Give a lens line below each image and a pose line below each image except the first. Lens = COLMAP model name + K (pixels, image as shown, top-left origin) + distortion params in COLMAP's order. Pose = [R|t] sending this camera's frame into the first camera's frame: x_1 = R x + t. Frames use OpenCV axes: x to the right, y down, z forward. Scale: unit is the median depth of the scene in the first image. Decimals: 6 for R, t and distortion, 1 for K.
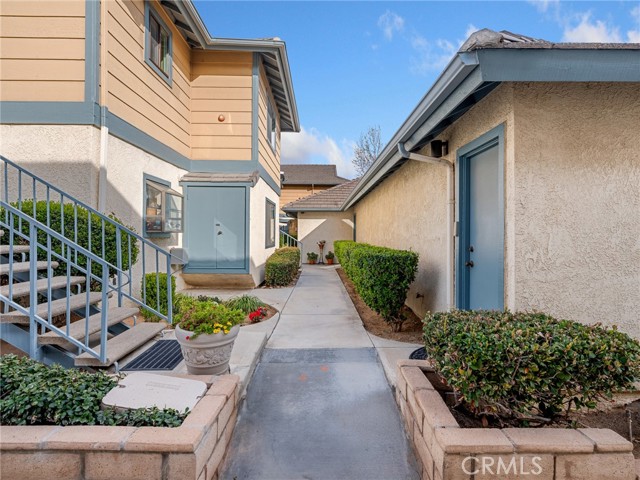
lens RADIAL K [[337.3, 0, 322.1], [0, 337.3, 236.7], [0, 0, 1]] dist [-0.004863, -0.000681]
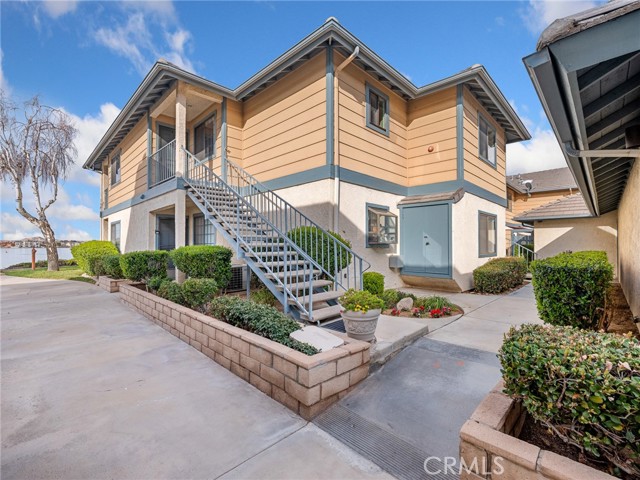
lens RADIAL K [[299.8, 0, 336.5], [0, 299.8, 246.1], [0, 0, 1]] dist [-0.014685, -0.000799]
pose [[0.705425, -0.005217, -0.708766, 0.274035], [0.002085, 0.999984, -0.005285, 0.002259], [0.708782, 0.002251, 0.705424, 0.002004]]
